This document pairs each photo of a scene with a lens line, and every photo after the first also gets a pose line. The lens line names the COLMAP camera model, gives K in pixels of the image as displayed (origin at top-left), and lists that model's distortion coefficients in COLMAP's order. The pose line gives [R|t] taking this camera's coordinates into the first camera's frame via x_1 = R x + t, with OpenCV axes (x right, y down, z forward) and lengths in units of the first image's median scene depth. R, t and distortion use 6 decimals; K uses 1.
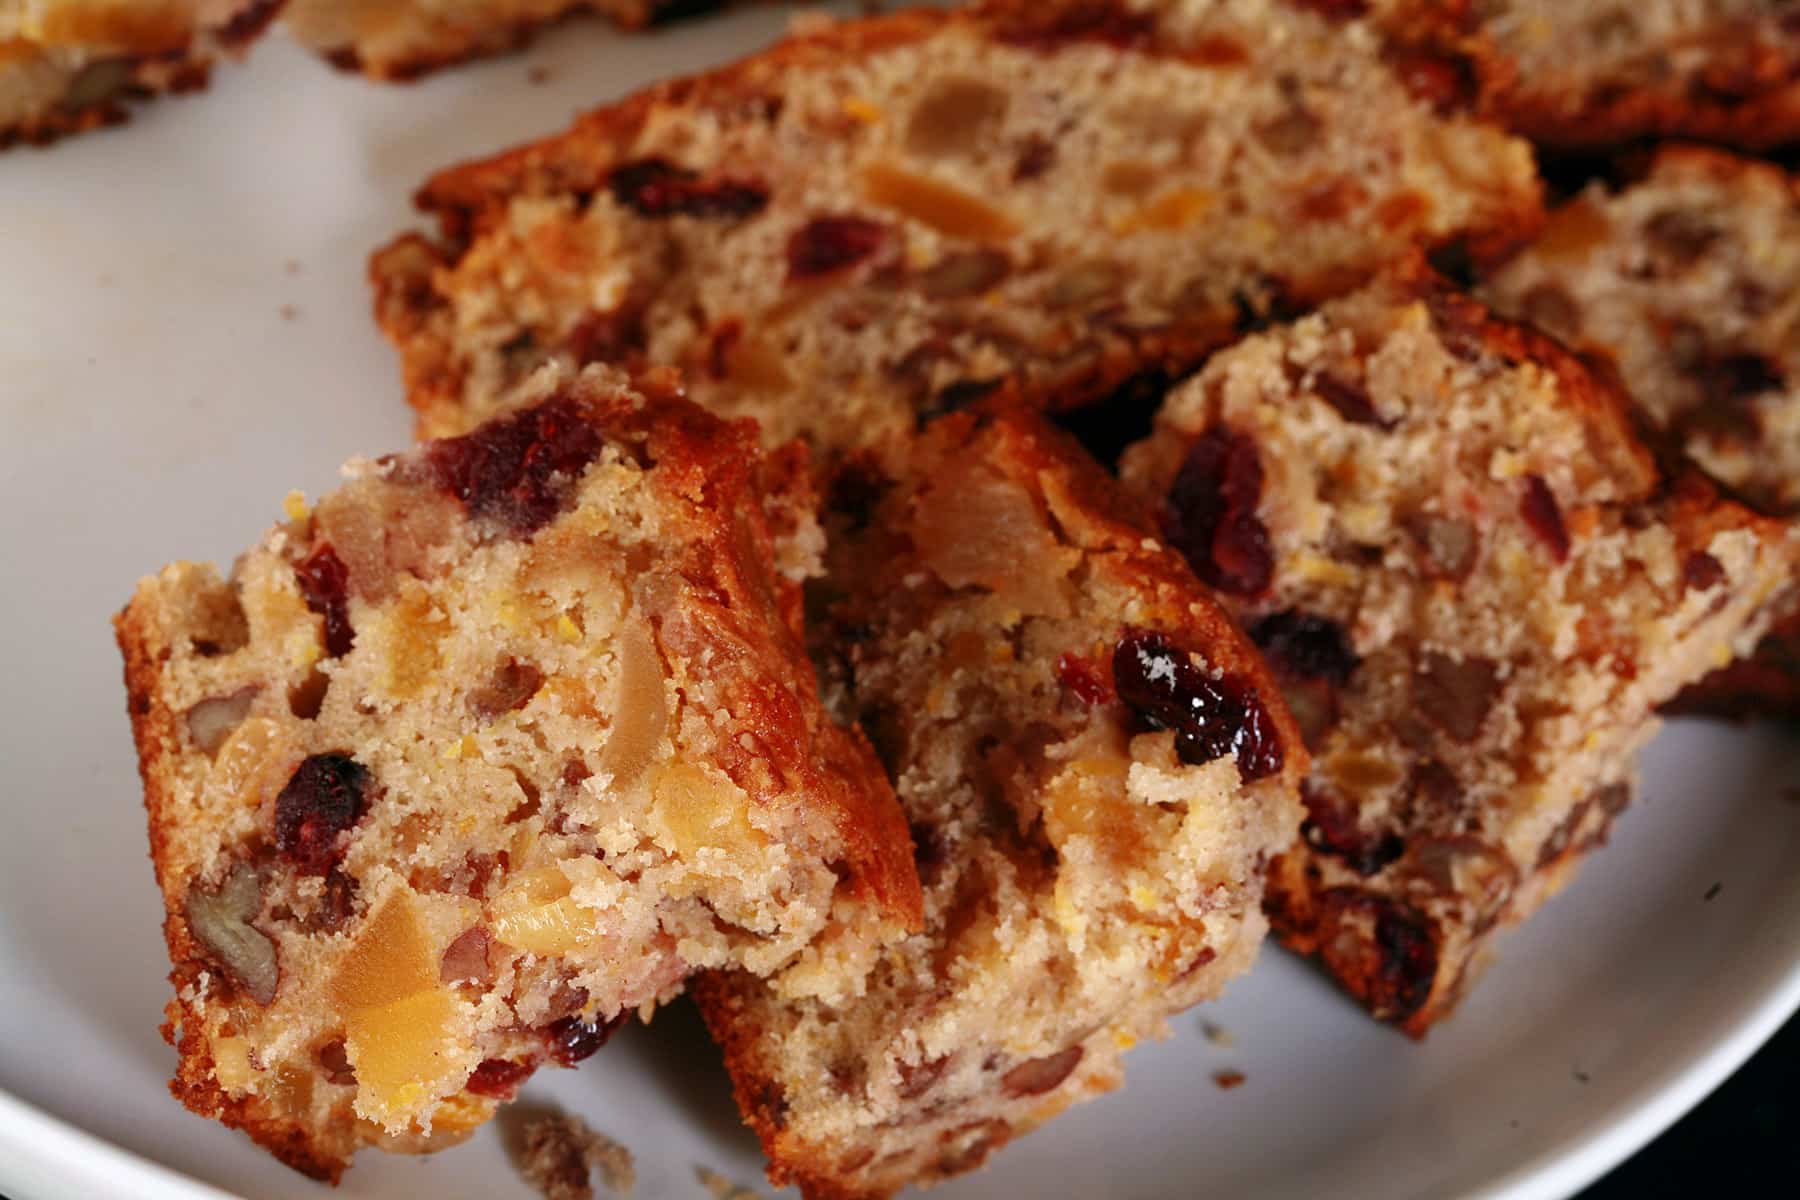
lens RADIAL K [[6819.0, 0, 900.0], [0, 6819.0, 600.0], [0, 0, 1]] dist [-0.009010, -3.122334]
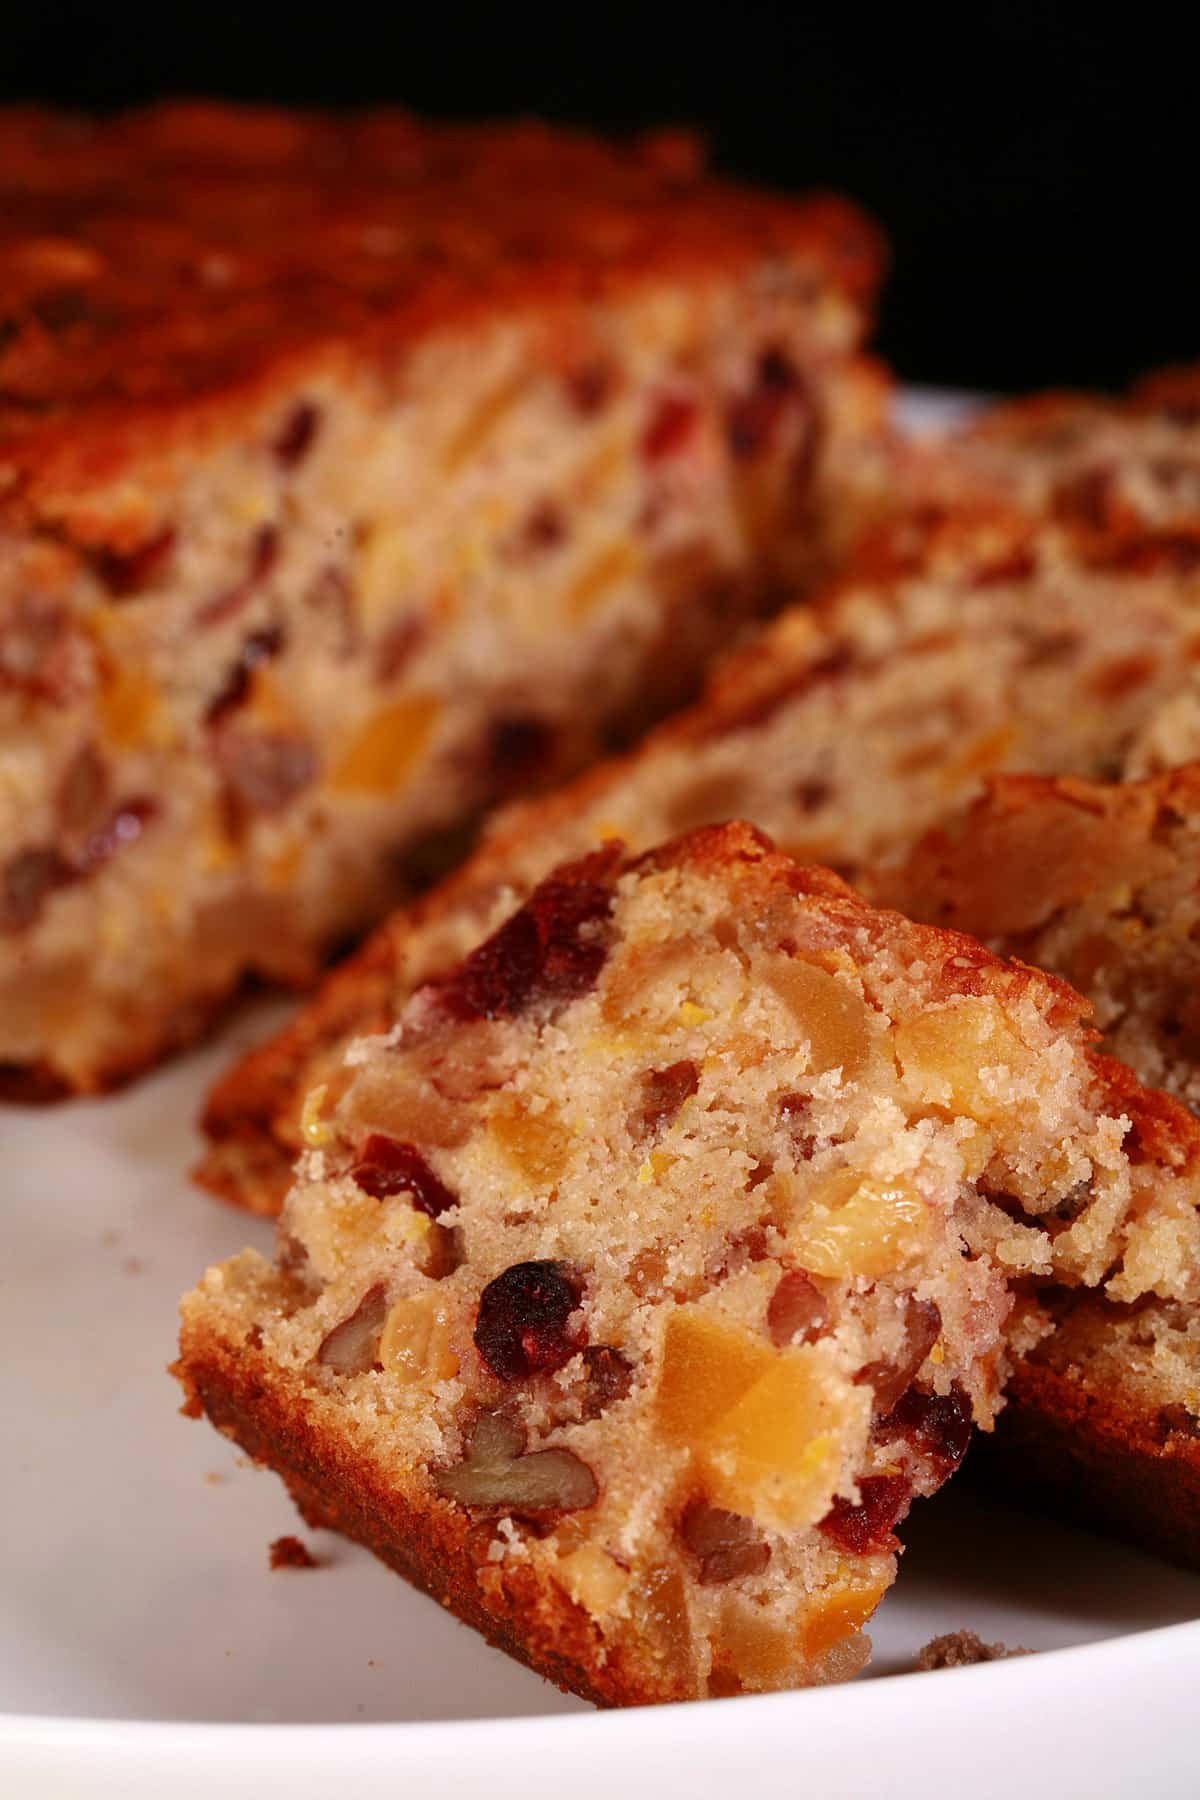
lens RADIAL K [[6819.0, 0, 600.0], [0, 6819.0, 900.0], [0, 0, 1]] dist [-0.009010, -3.122334]
pose [[0.880982, -0.389008, 0.269340, -0.278132], [0.469878, 0.786137, -0.401501, 0.323009], [-0.055551, 0.480272, 0.875358, 0.260710]]
